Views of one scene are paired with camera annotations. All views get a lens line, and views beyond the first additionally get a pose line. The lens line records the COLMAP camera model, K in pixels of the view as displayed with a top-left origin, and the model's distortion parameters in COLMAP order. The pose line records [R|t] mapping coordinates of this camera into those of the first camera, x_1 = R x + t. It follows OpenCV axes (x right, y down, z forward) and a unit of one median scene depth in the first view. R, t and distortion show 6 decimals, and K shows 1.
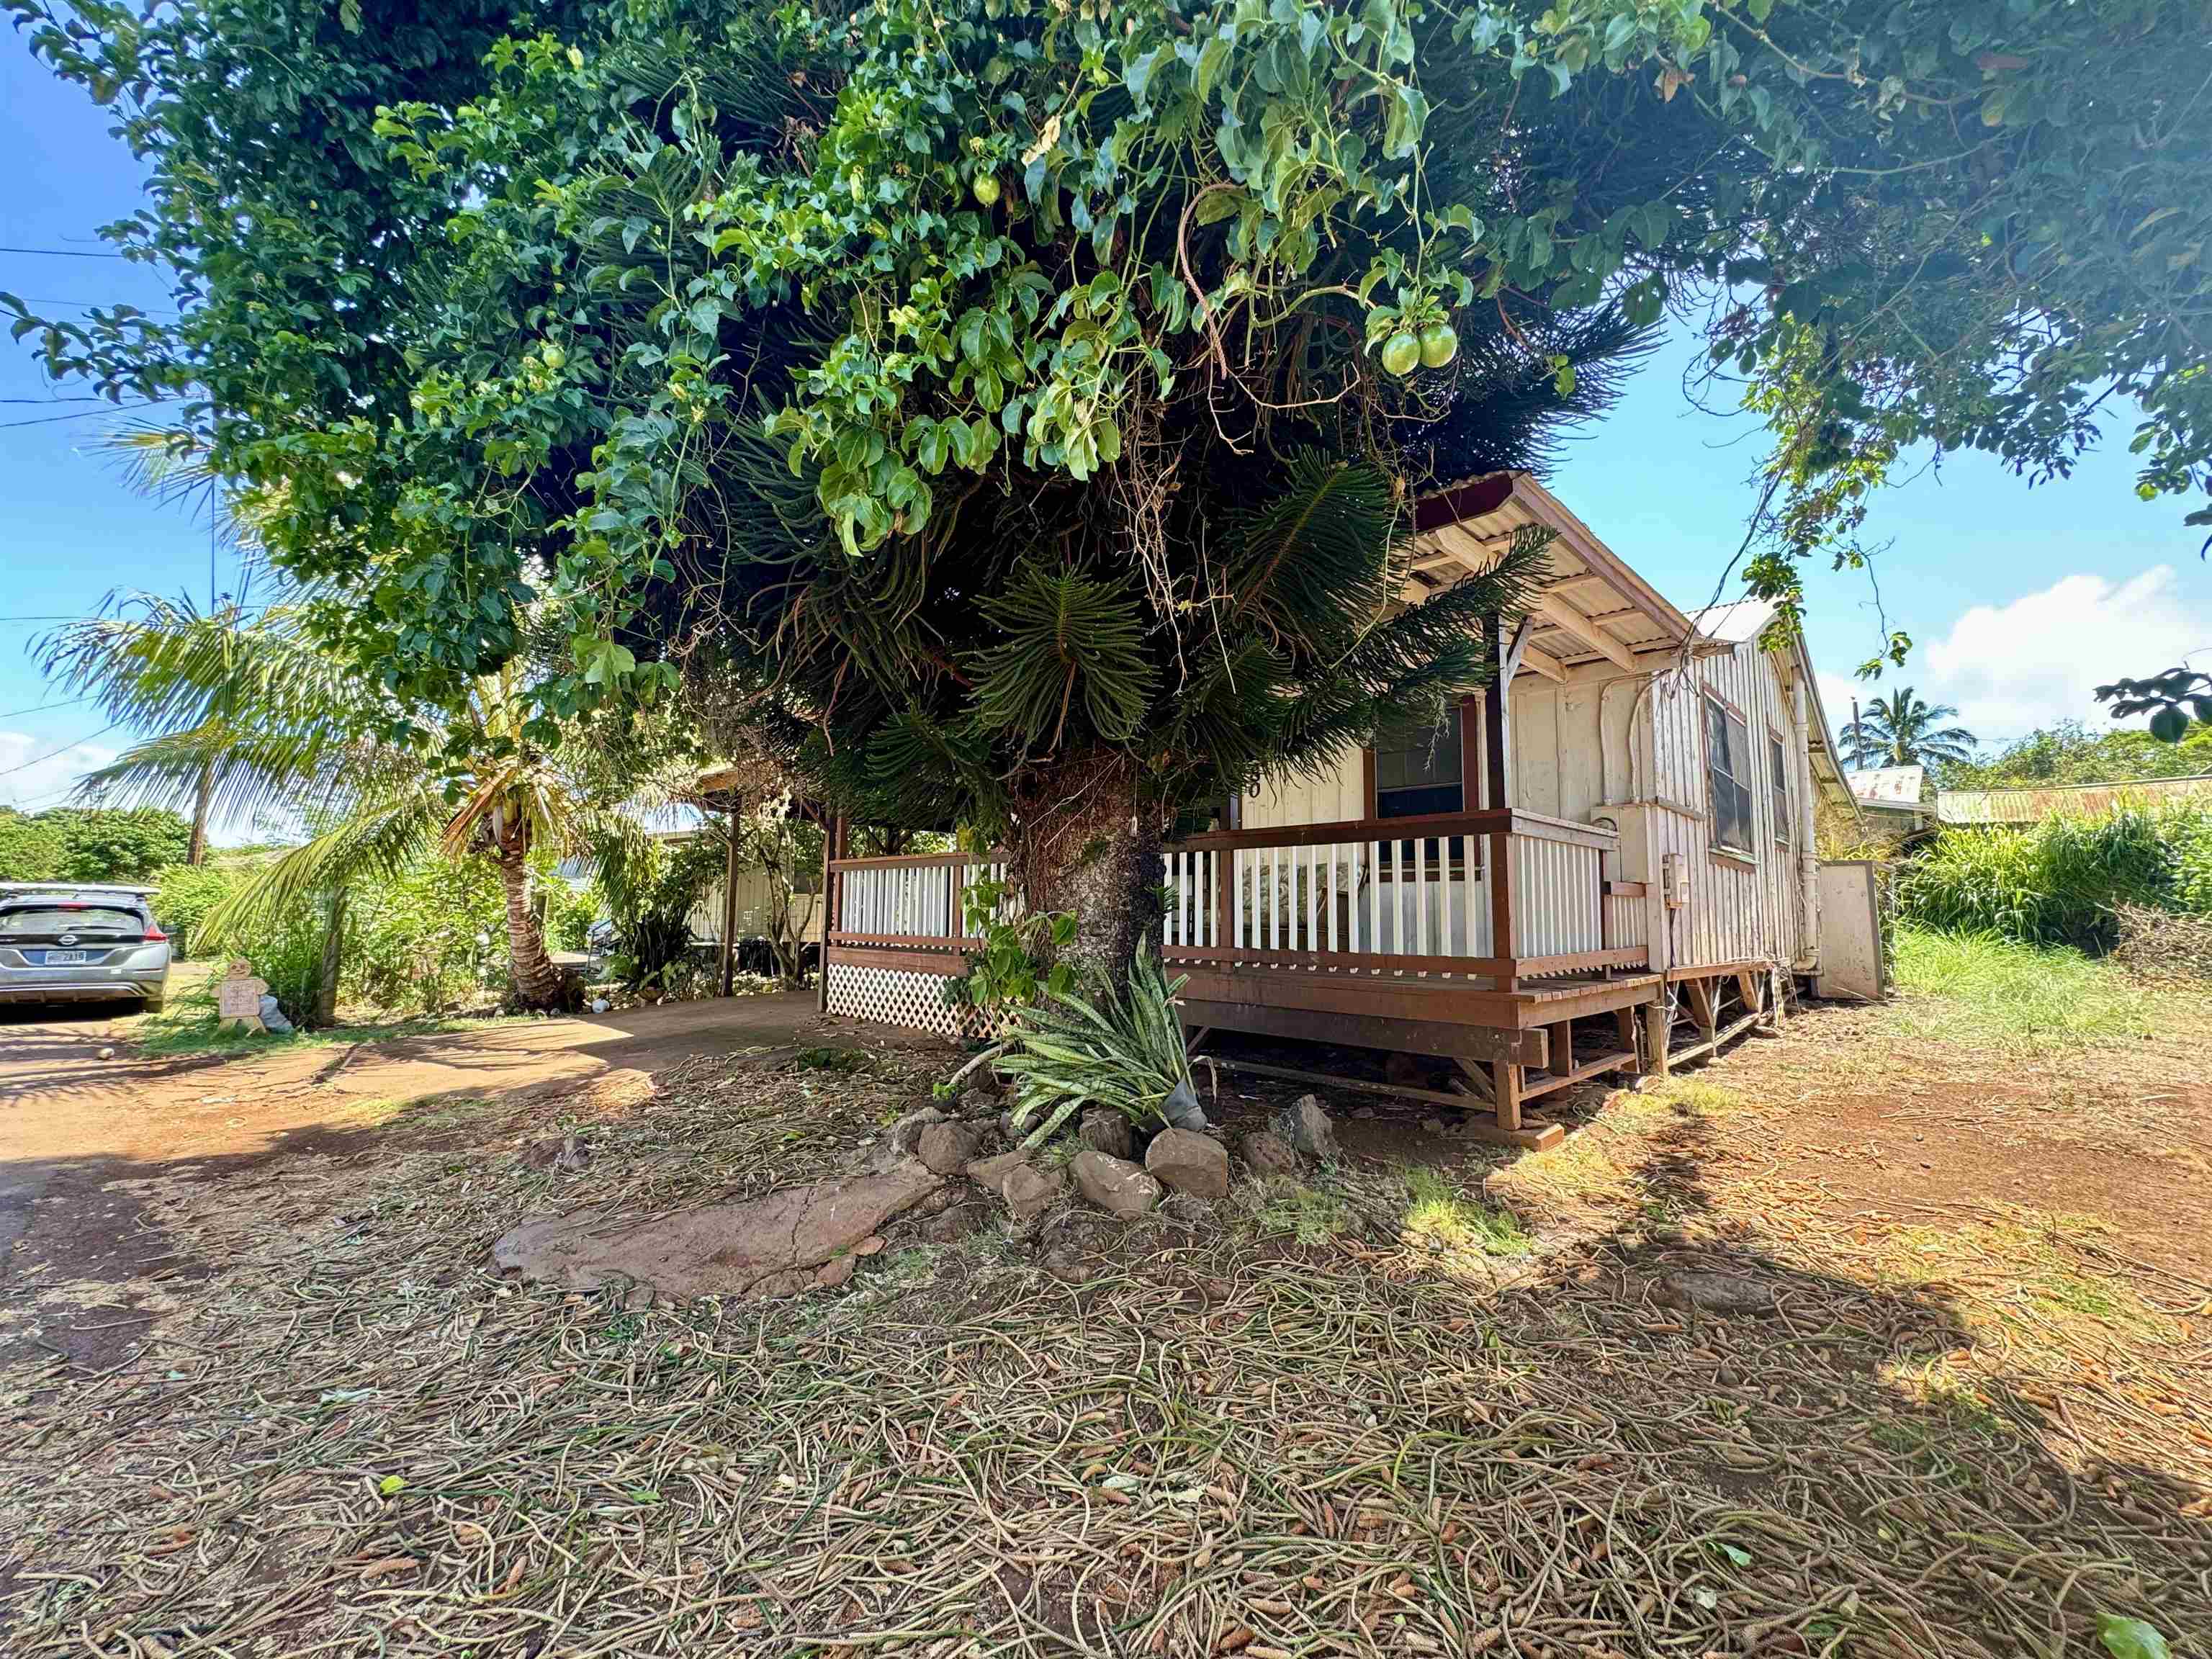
lens RADIAL K [[884.7, 0, 1103.1], [0, 884.7, 826.4], [0, 0, 1]] dist [-0.005078, 0.000867]
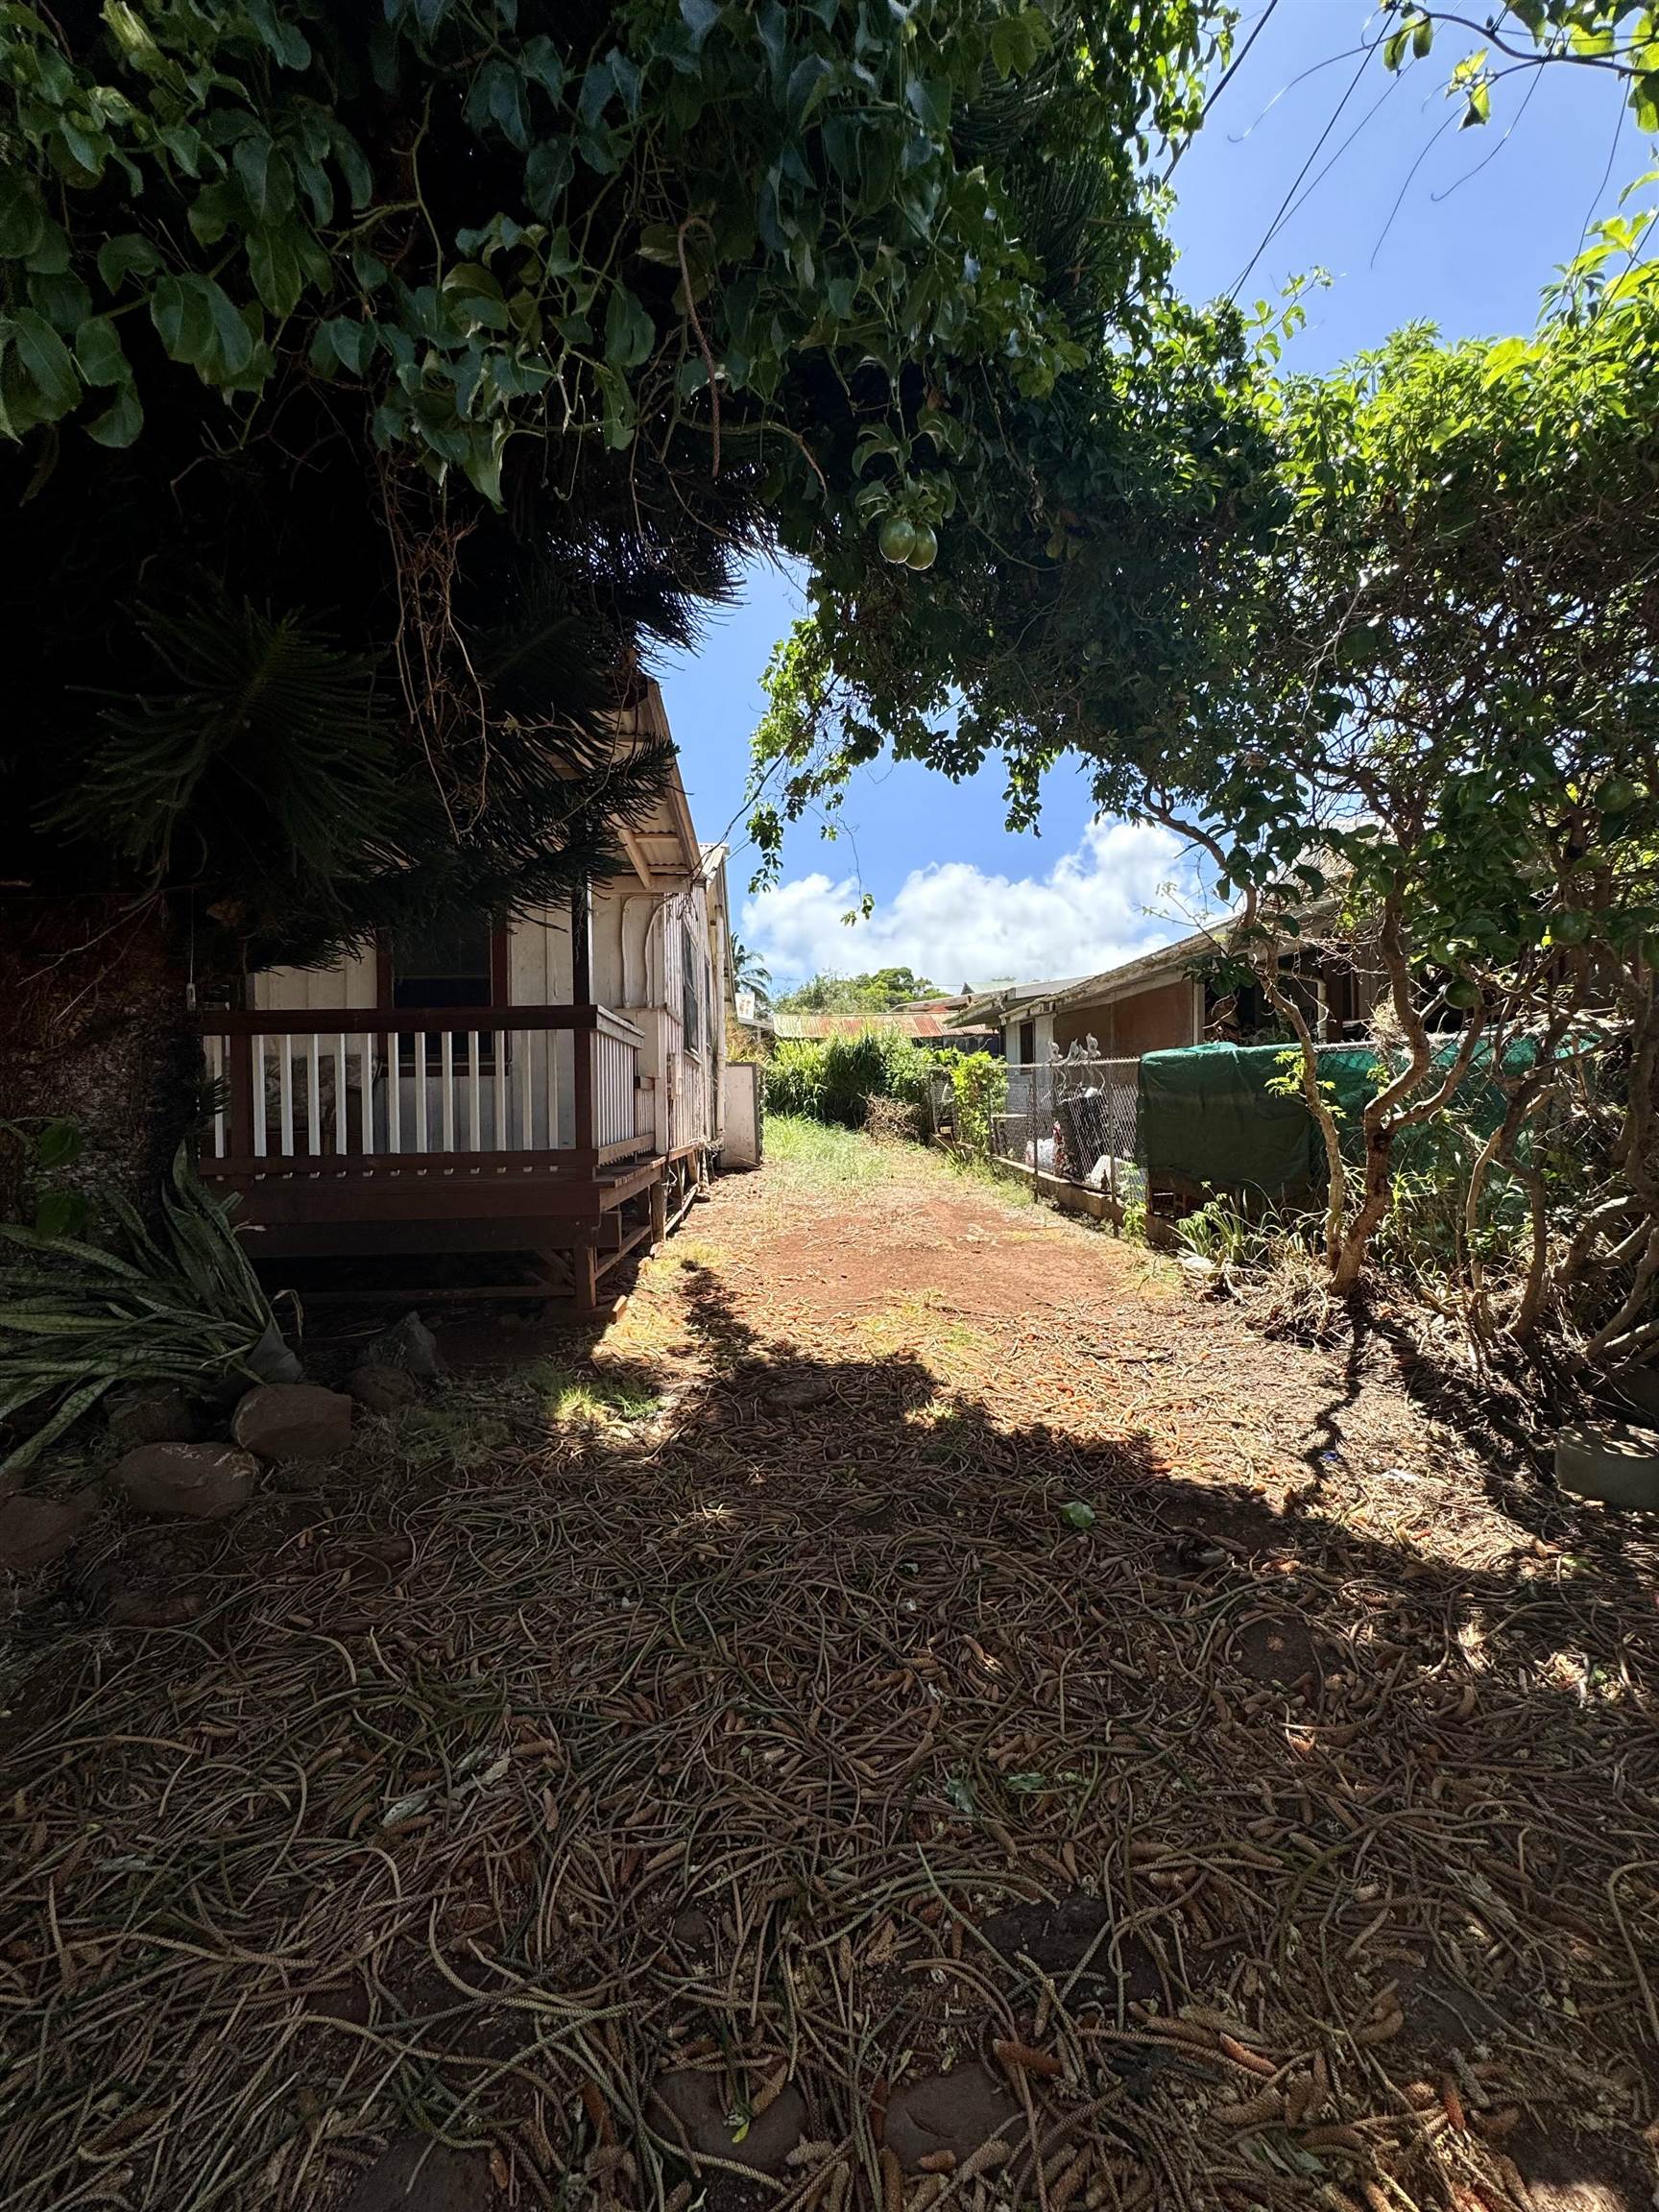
lens RADIAL K [[884.7, 0, 832.1], [0, 884.7, 1108.7], [0, 0, 1]] dist [-0.005078, 0.000867]
pose [[0.649717, -0.023297, 0.759819, -0.163751], [-0.049846, 0.996073, 0.073164, 0.011677], [-0.758540, -0.085410, 0.646004, 0.116532]]
